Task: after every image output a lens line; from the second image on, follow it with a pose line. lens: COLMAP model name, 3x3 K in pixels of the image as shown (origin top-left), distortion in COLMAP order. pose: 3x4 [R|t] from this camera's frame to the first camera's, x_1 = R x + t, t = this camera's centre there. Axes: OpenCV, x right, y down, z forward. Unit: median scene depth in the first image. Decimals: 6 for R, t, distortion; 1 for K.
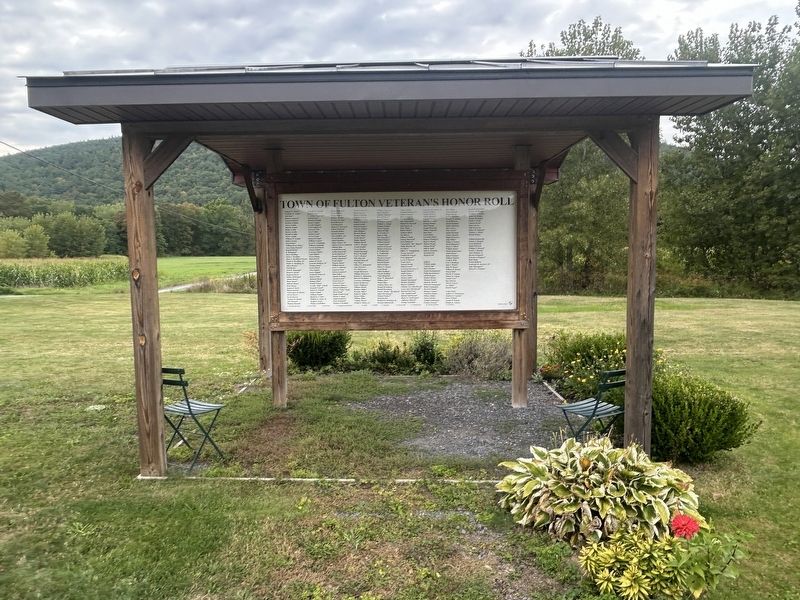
lens RADIAL K [[558.4, 0, 398.7], [0, 558.4, 300.6], [0, 0, 1]] dist [-0.001061, -0.005490]
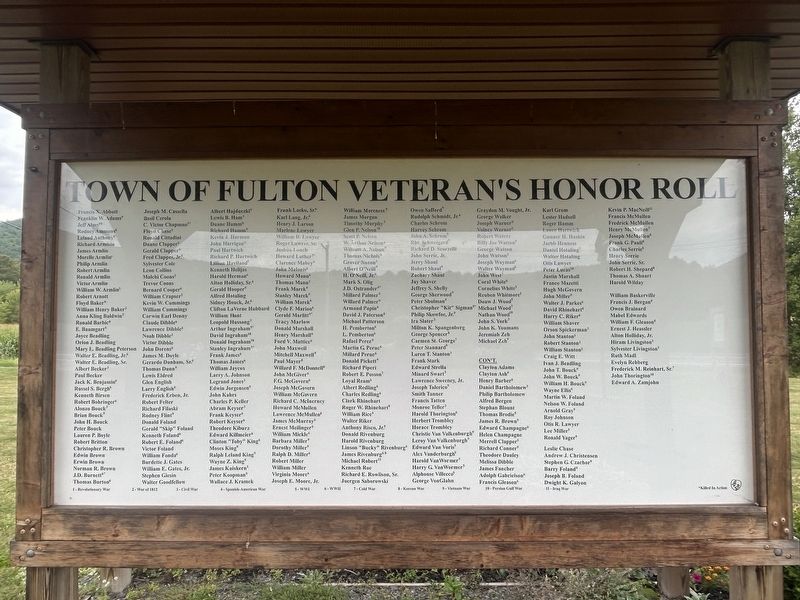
lens RADIAL K [[558.4, 0, 399.3], [0, 558.4, 299.4], [0, 0, 1]] dist [-0.001061, -0.005490]
pose [[0.999882, 0.009072, 0.012366, -0.008282], [-0.007468, 0.992248, -0.124053, -0.063451], [-0.013395, 0.123946, 0.992199, 0.655065]]
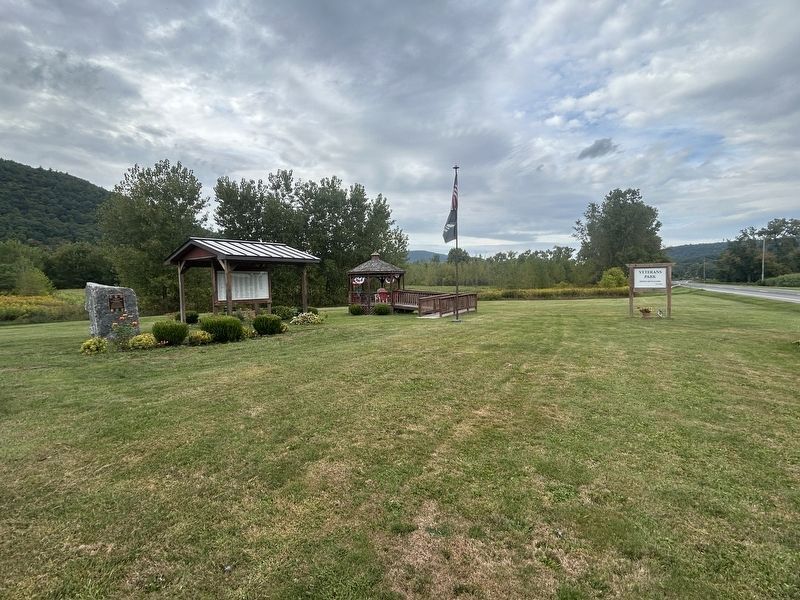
lens RADIAL K [[395.8, 0, 400.3], [0, 395.8, 300.5], [0, 0, 1]] dist [0.000179, 0.000005]
pose [[0.565111, -0.035486, 0.824252, -1.744402], [0.090028, 0.995761, -0.018854, 0.177996], [-0.820088, 0.084860, 0.565910, -1.568781]]
